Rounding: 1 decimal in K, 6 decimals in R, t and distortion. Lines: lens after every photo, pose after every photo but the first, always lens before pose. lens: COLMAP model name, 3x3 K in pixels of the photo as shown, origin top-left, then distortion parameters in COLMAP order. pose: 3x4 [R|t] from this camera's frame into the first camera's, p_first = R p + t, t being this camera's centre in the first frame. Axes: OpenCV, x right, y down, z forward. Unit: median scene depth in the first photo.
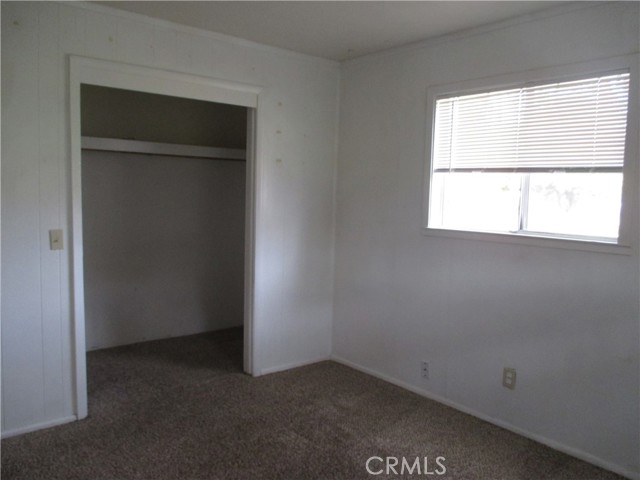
lens RADIAL K [[532.7, 0, 319.2], [0, 532.7, 239.4], [0, 0, 1]] dist [-0.012038, -0.008870]
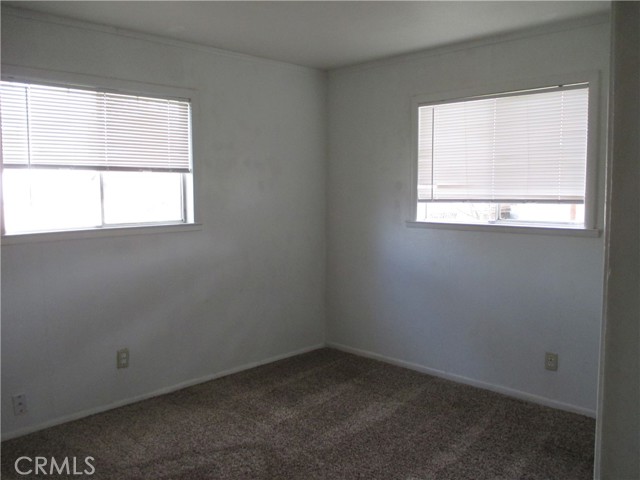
lens RADIAL K [[532.7, 0, 319.3], [0, 532.7, 239.7], [0, 0, 1]] dist [-0.012038, -0.008870]
pose [[-0.087970, -0.118415, 0.989060, -0.736961], [0.098411, 0.987019, 0.126924, -0.080863], [-0.991250, 0.108500, -0.075174, 0.659249]]
